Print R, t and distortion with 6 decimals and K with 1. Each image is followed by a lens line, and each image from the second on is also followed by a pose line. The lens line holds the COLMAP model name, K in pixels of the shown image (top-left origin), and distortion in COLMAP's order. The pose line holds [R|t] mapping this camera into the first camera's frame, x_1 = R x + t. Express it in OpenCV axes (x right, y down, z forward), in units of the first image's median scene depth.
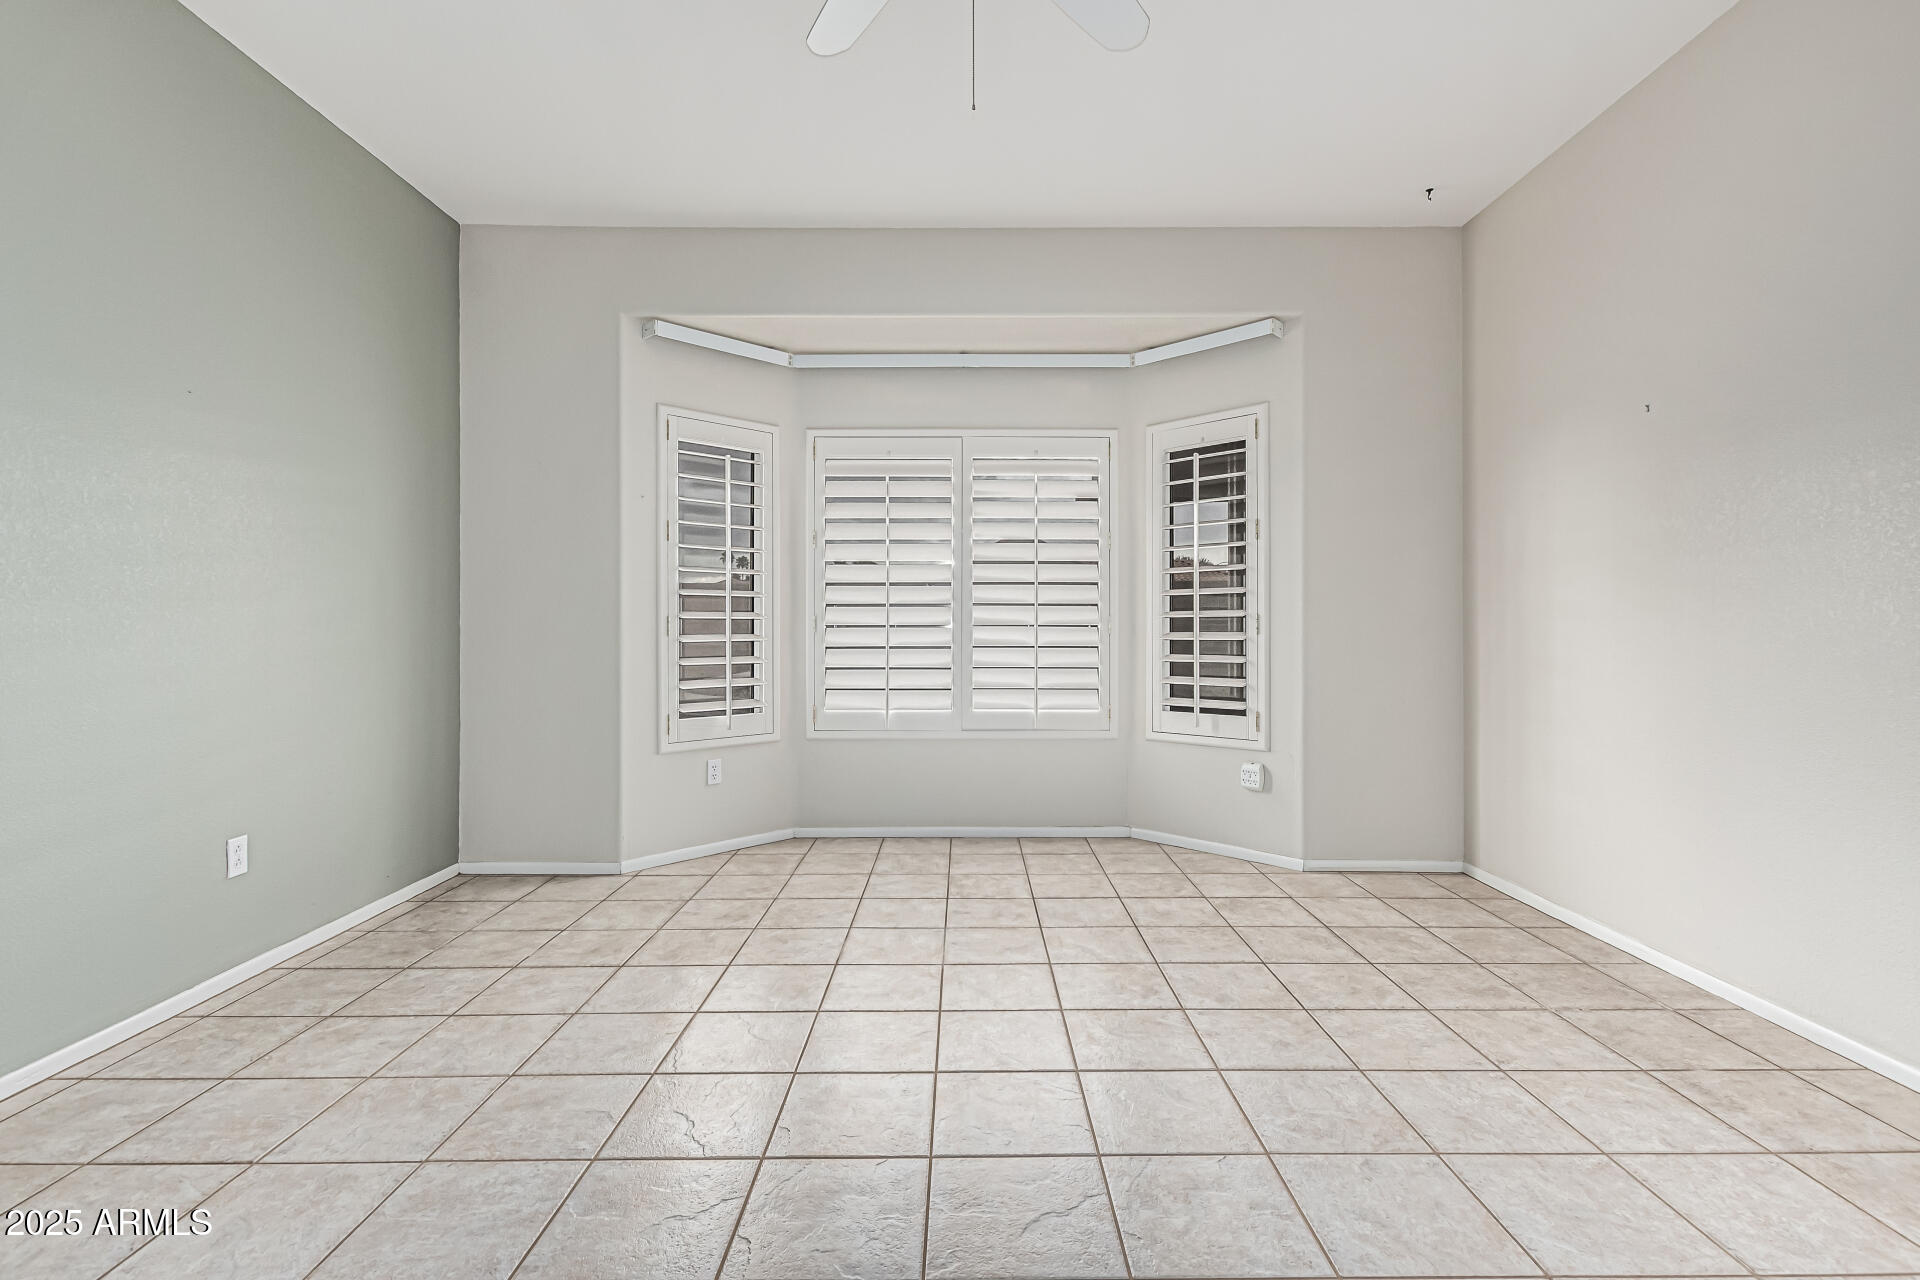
lens RADIAL K [[879.6, 0, 967.6], [0, 879.6, 635.3], [0, 0, 1]] dist [0.000338, 0.000068]
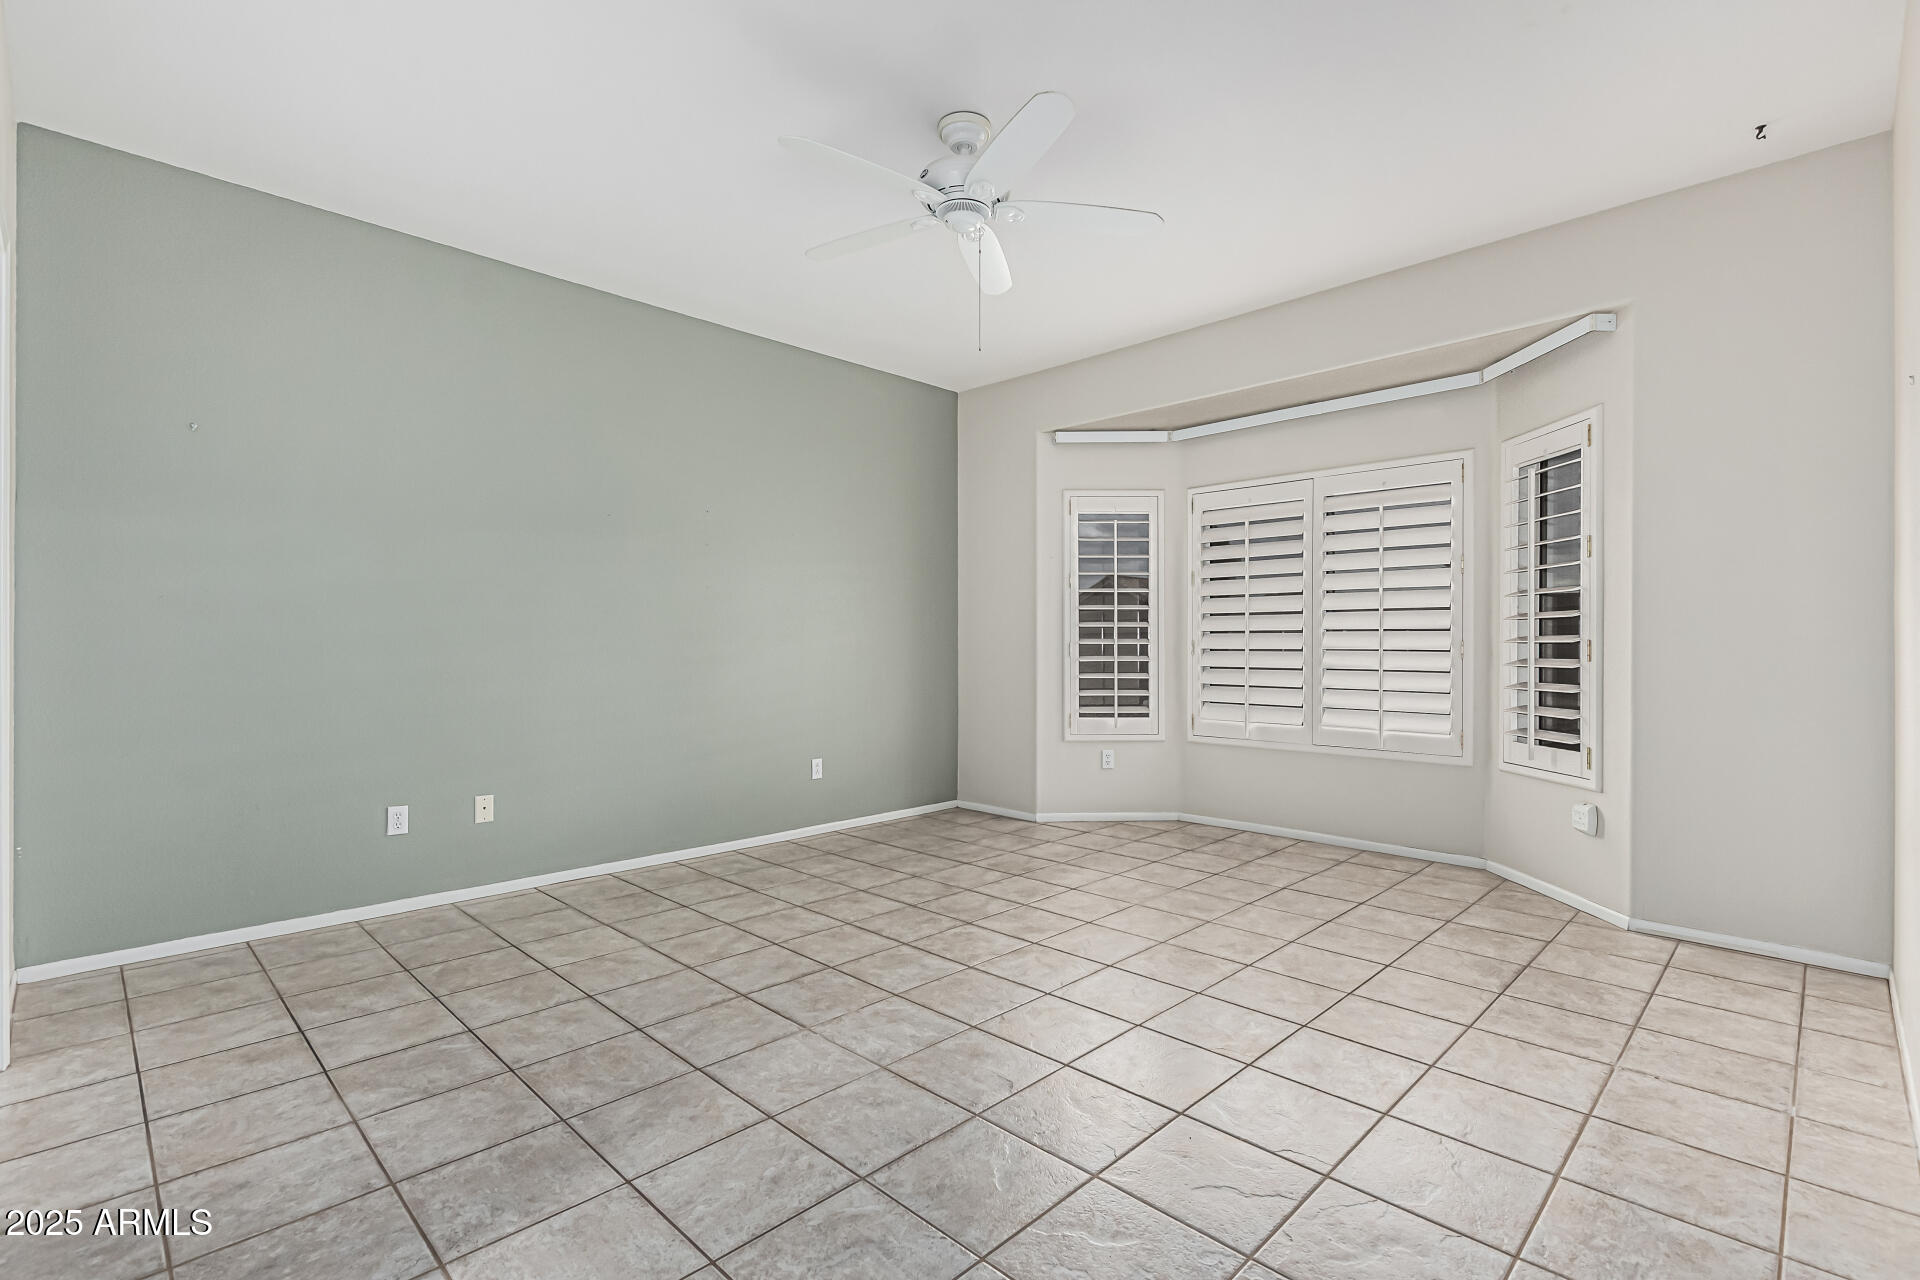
lens RADIAL K [[872.2, 0, 967.6], [0, 872.2, 666.3], [0, 0, 1]] dist [-0.000874, -0.004649]
pose [[0.711123, 0.018483, -0.702825, 0.581322], [-0.007495, 0.999797, 0.018710, -0.010299], [0.703028, -0.008038, 0.711117, -0.101996]]
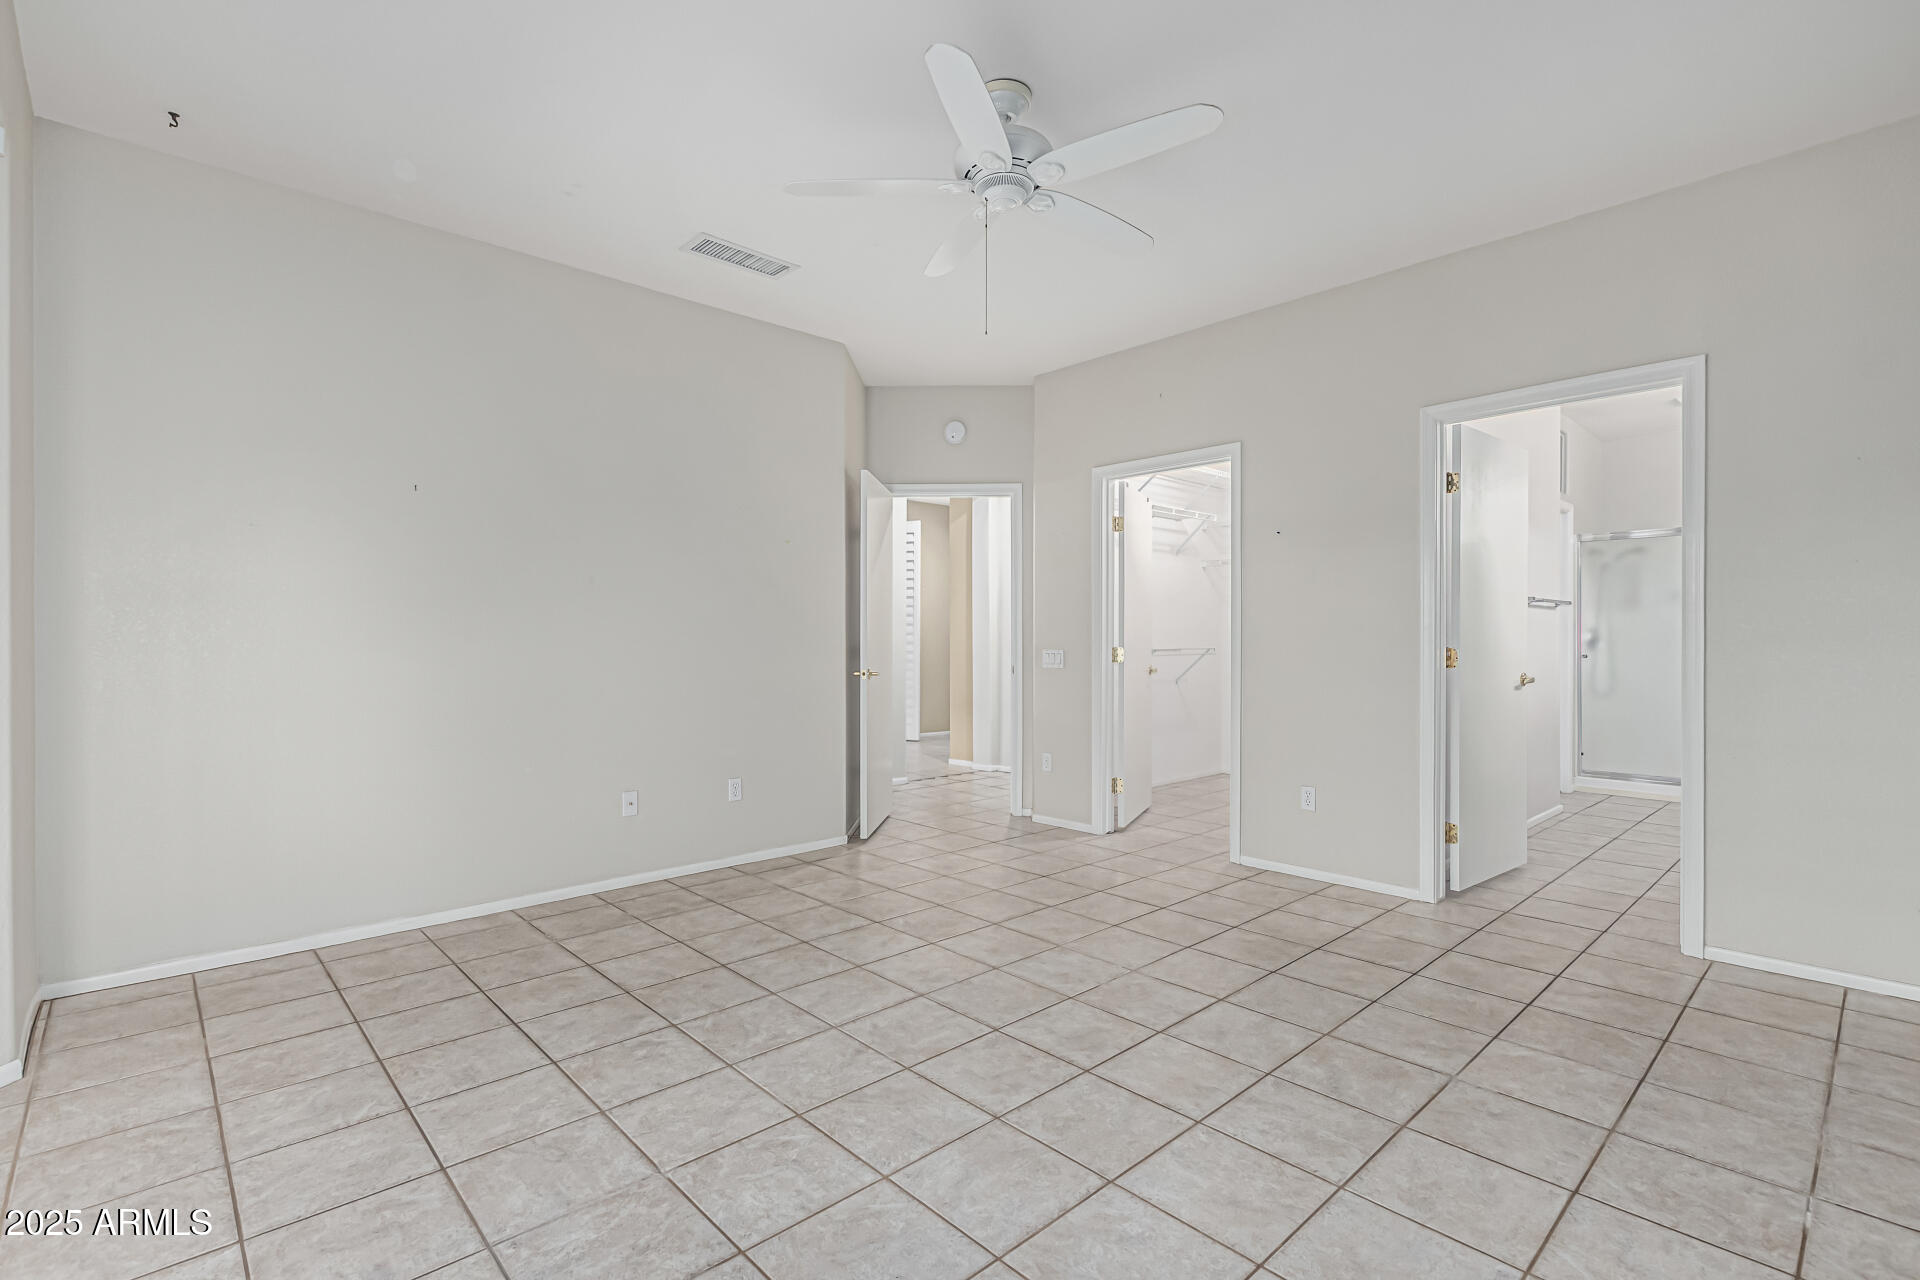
lens RADIAL K [[879.6, 0, 967.6], [0, 879.6, 635.3], [0, 0, 1]] dist [0.000338, 0.000068]
pose [[-0.683351, 0.007550, 0.730051, -0.556043], [0.007219, 0.999968, -0.003585, -0.029412], [-0.730054, 0.002820, -0.683384, 1.045648]]
